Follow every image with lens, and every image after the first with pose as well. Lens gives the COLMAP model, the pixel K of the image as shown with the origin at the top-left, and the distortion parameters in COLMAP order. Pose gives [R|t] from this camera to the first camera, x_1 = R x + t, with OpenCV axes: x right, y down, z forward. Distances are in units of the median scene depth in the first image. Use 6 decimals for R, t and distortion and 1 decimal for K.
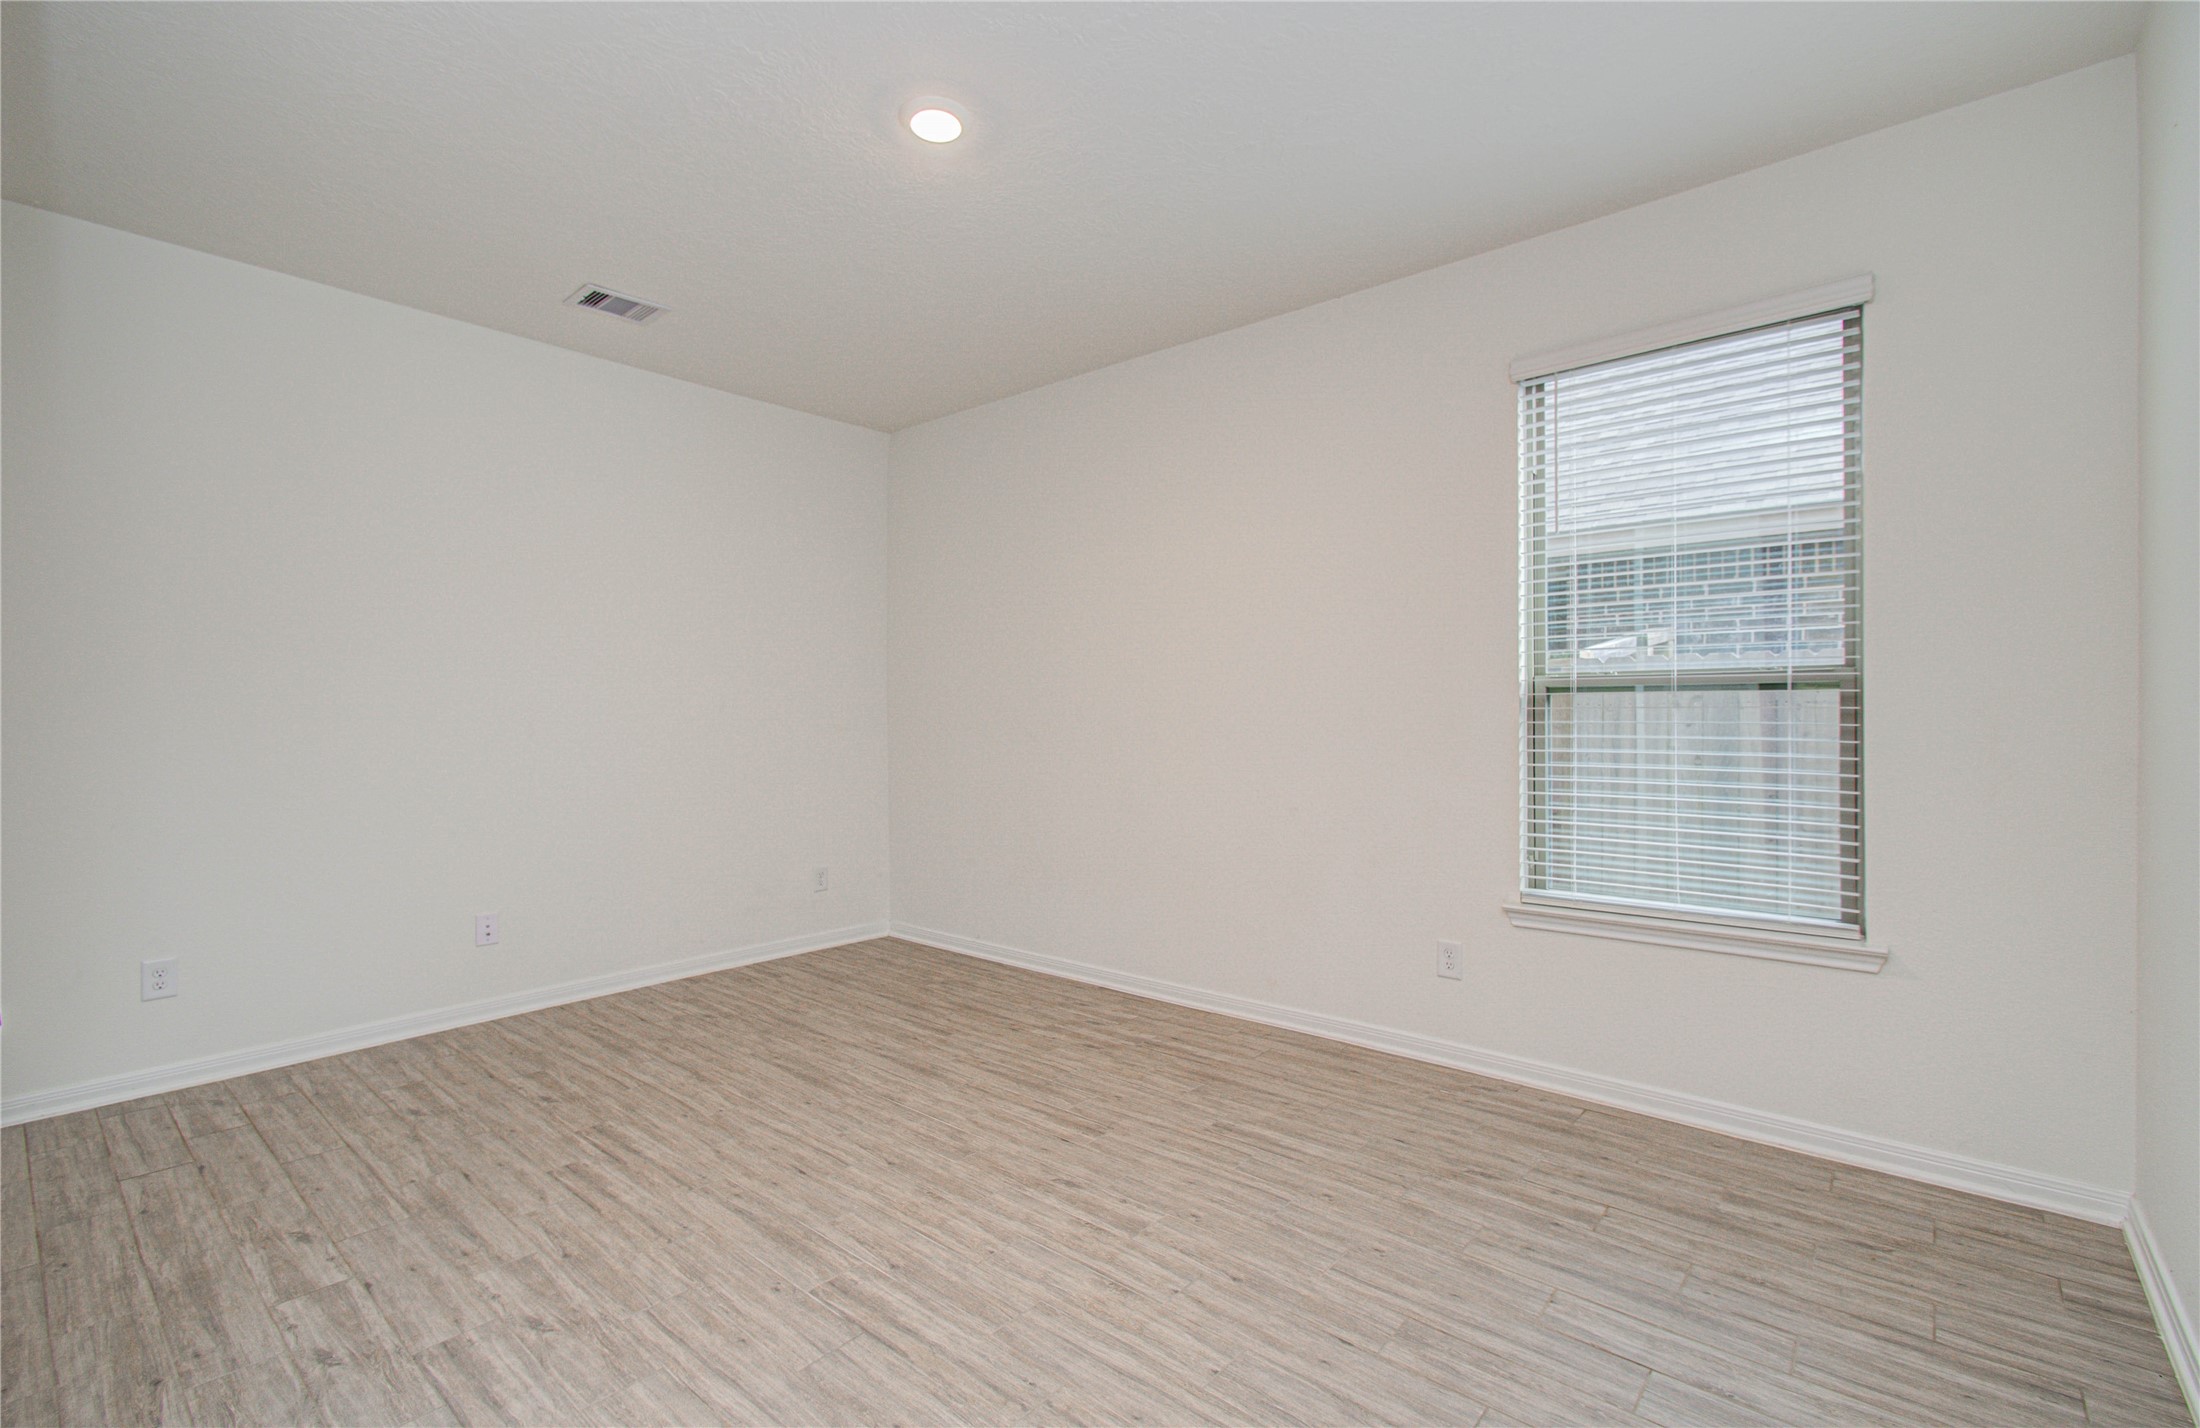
lens RADIAL K [[952.6, 0, 1084.3], [0, 952.6, 712.6], [0, 0, 1]] dist [-0.002658, -0.000322]
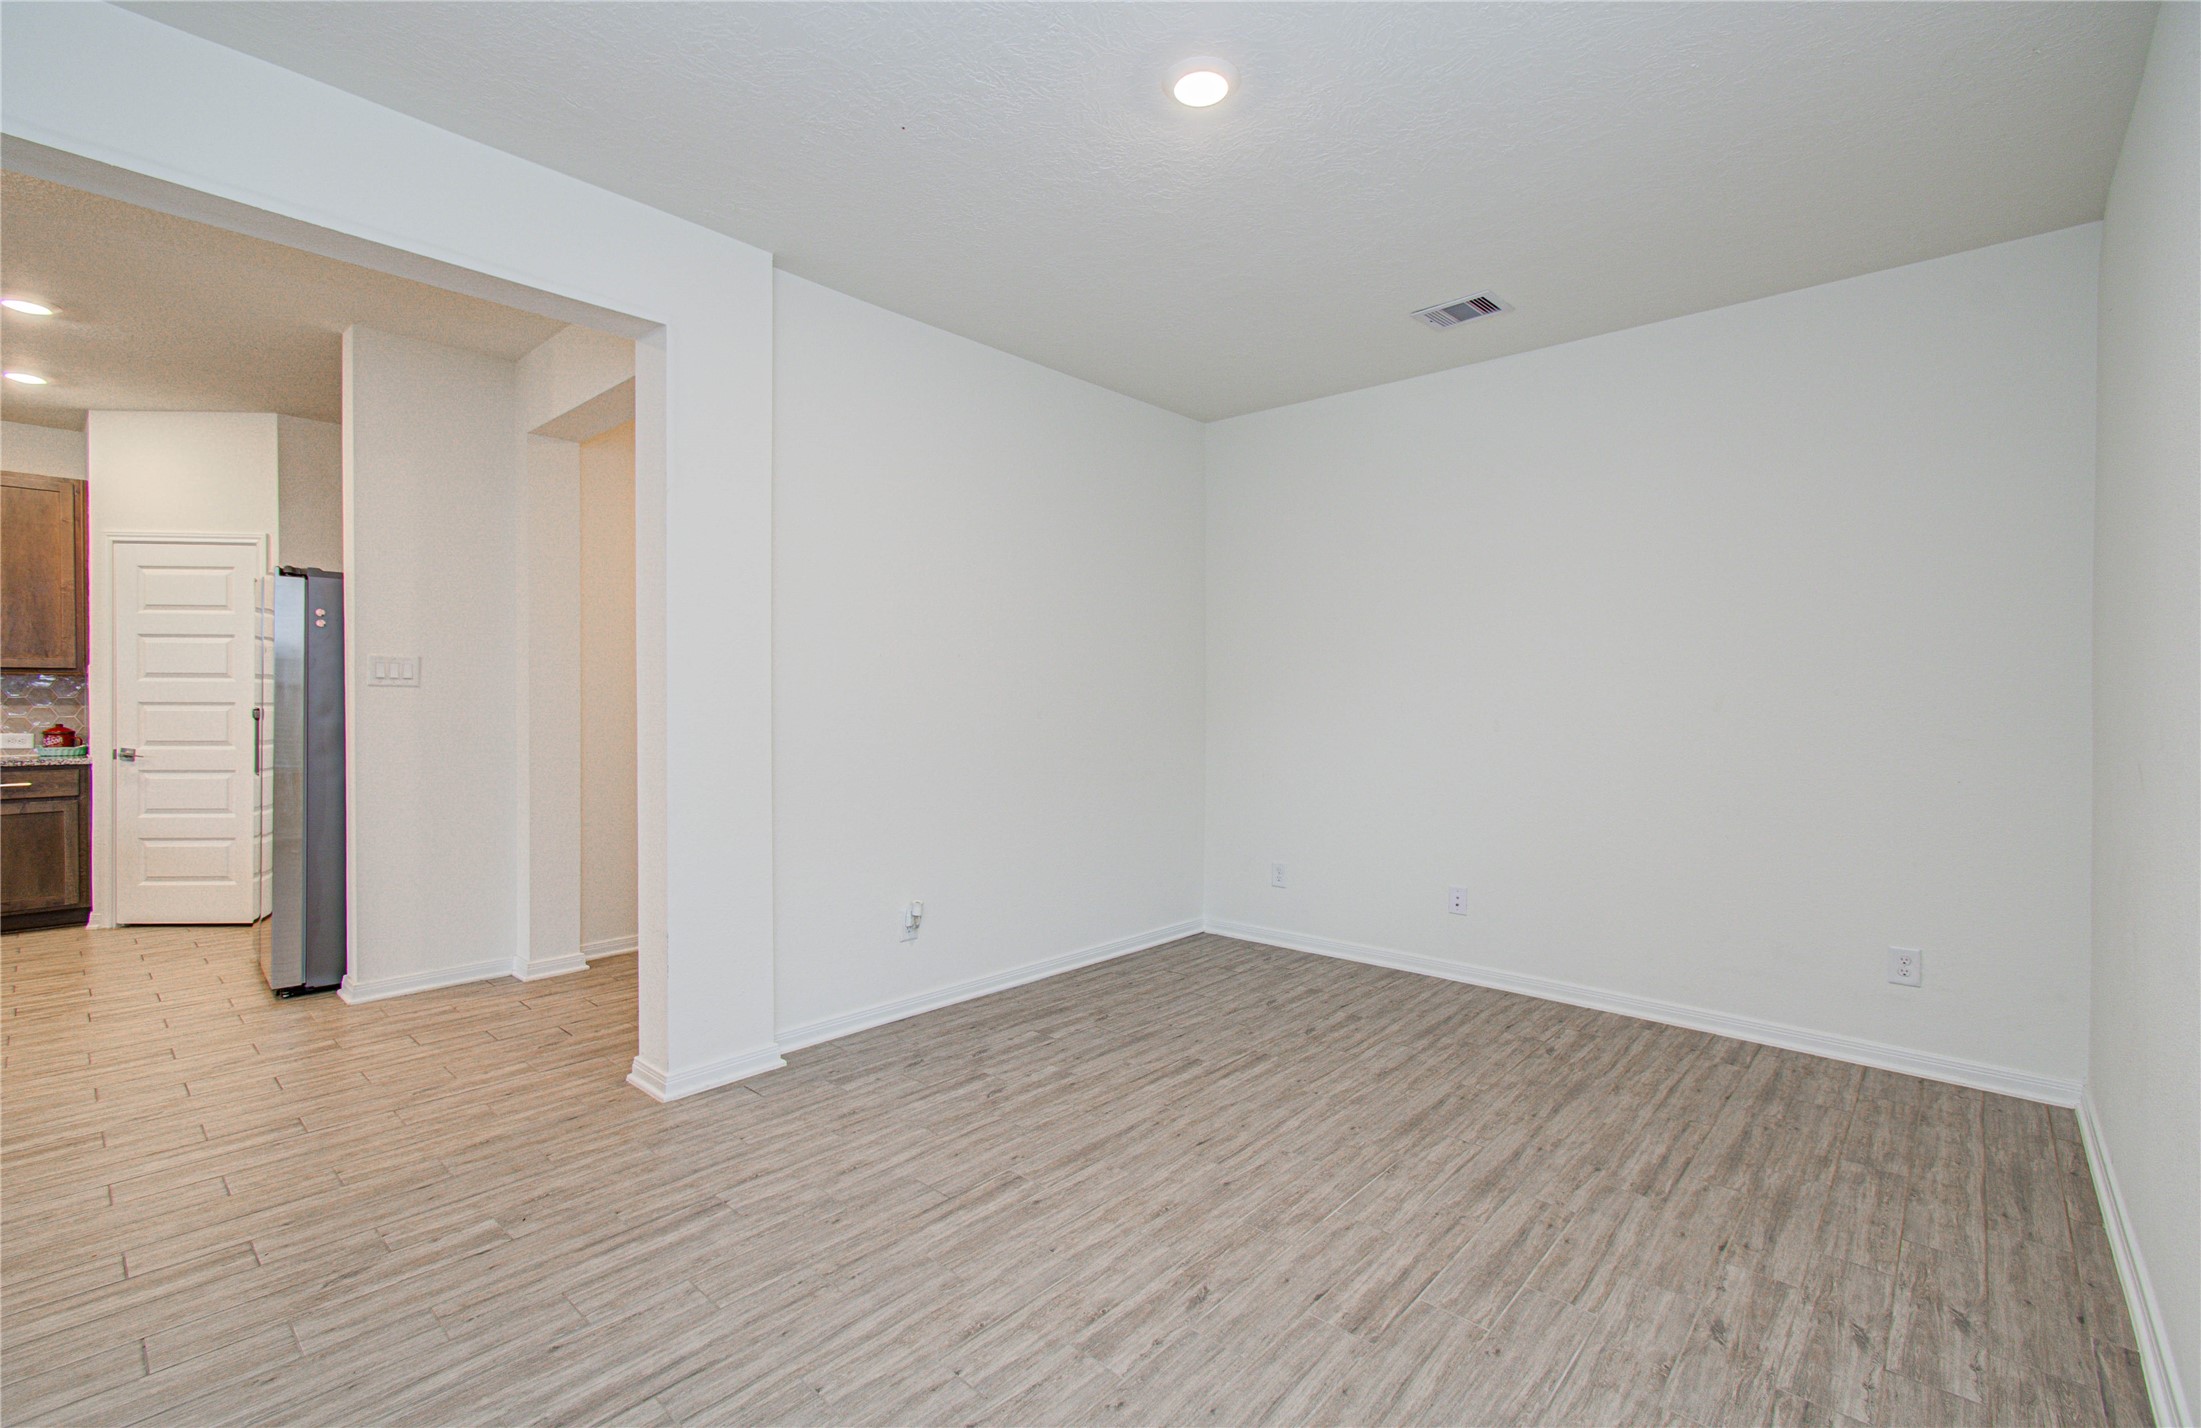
lens RADIAL K [[953.0, 0, 1084.8], [0, 953.0, 712.6], [0, 0, 1]] dist [-0.002658, -0.000322]
pose [[-0.018066, 0.016672, -0.999698, 0.607286], [-0.004834, 0.999848, 0.016762, -0.011055], [0.999825, 0.005136, -0.017983, 0.711229]]
